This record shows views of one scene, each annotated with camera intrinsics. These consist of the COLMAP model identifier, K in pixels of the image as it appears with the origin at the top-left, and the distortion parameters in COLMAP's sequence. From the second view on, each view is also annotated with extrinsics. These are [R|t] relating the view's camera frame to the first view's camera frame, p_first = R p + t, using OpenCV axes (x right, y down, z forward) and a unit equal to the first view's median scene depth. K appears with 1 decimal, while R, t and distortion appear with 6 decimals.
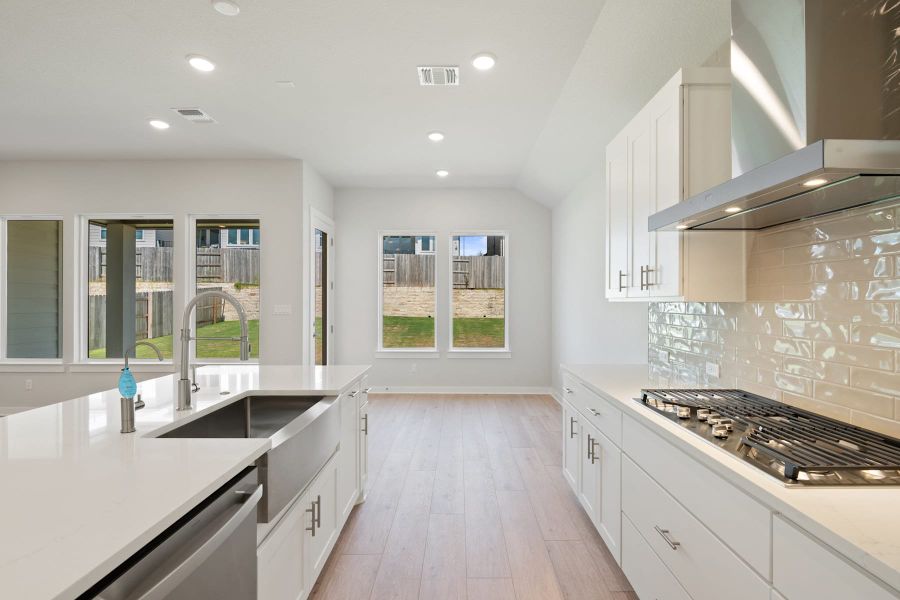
lens RADIAL K [[412.5, 0, 459.3], [0, 412.5, 302.9], [0, 0, 1]] dist [0.000052, -0.000114]
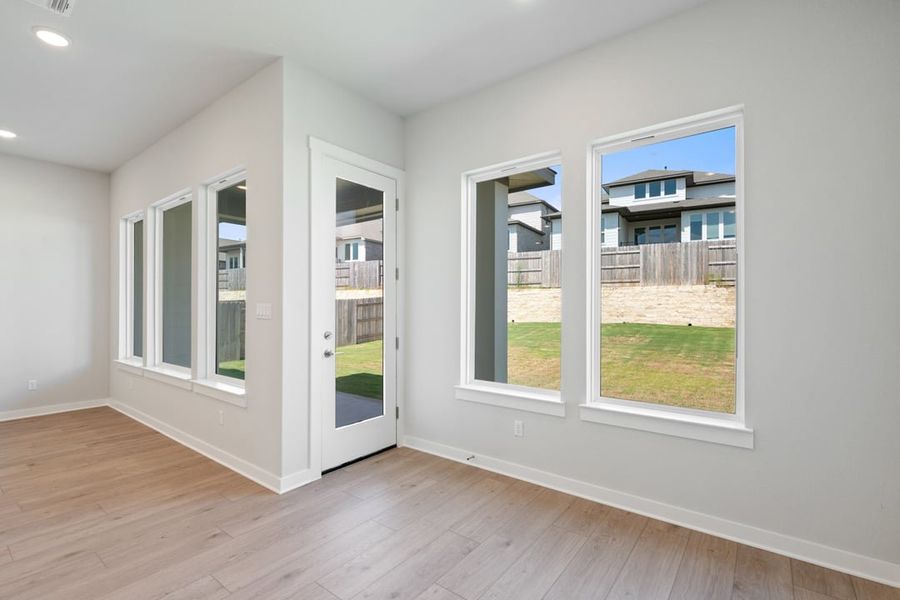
lens RADIAL K [[412.6, 0, 449.6], [0, 412.6, 303.8], [0, 0, 1]] dist [-0.000781, -0.000174]
pose [[0.793111, -0.004055, -0.609064, 0.038436], [-0.001310, 0.999964, -0.008363, 0.002308], [0.609076, 0.007430, 0.793077, 0.154149]]
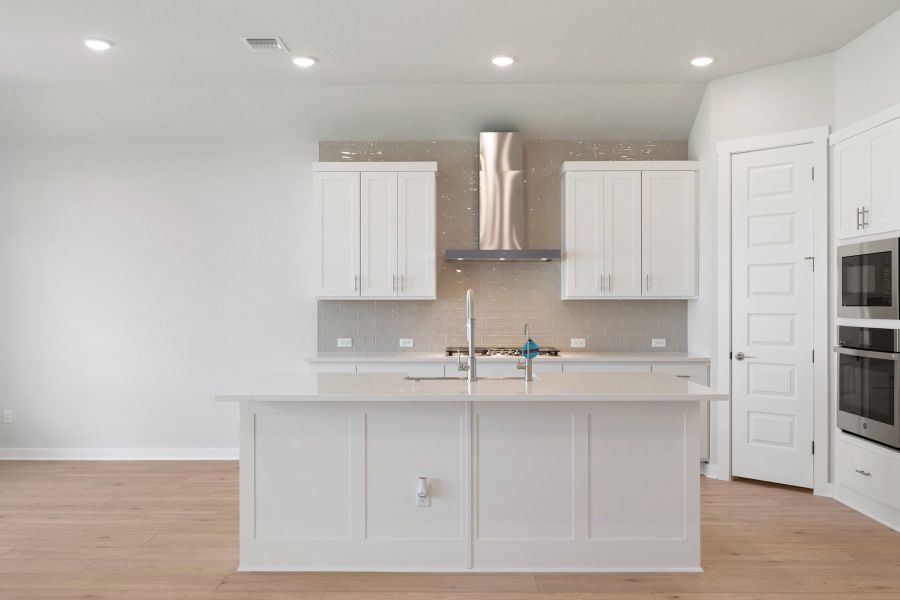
lens RADIAL K [[807.9, 0, 451.7], [0, 807.9, 308.6], [0, 0, 1]] dist [-0.000355, 0.000615]
pose [[0.008611, -0.007995, 0.999931, -0.255857], [0.002560, 0.999965, 0.007973, 0.000803], [-0.999960, 0.002492, 0.008631, 0.083176]]
